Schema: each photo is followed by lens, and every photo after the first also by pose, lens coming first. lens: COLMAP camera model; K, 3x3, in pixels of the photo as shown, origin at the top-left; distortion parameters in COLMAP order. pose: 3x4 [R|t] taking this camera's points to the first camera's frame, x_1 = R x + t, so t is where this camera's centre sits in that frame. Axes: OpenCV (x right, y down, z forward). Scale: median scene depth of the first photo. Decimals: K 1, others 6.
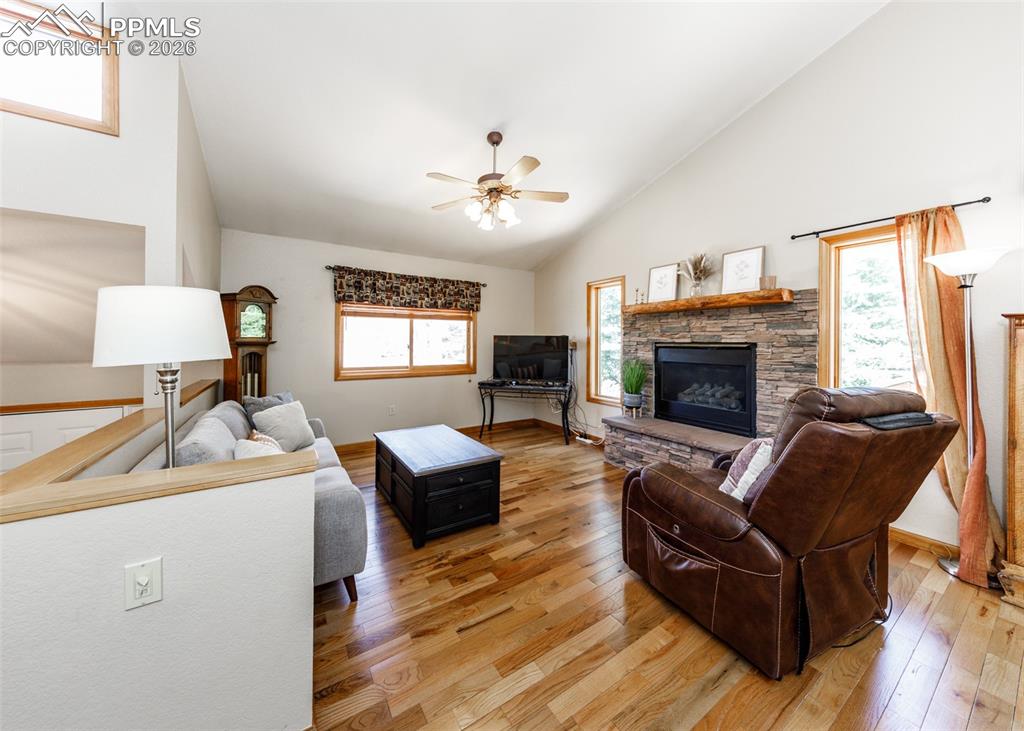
lens RADIAL K [[354.9, 0, 511.6], [0, 354.9, 344.7], [0, 0, 1]] dist [-0.012784, -0.000043]
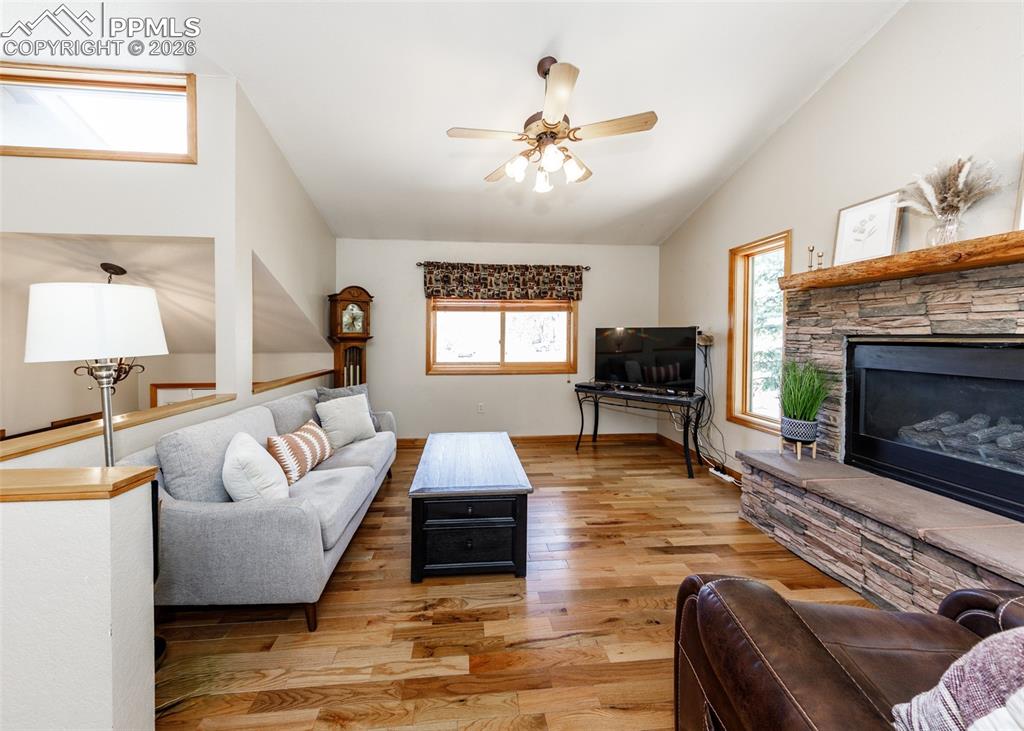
lens RADIAL K [[348.6, 0, 509.2], [0, 348.6, 346.5], [0, 0, 1]] dist [-0.000411, -0.000389]
pose [[0.879310, 0.008385, -0.476176, 0.186159], [0.001489, 0.999792, 0.020354, -0.000660], [0.476248, -0.018607, 0.879114, 0.225506]]
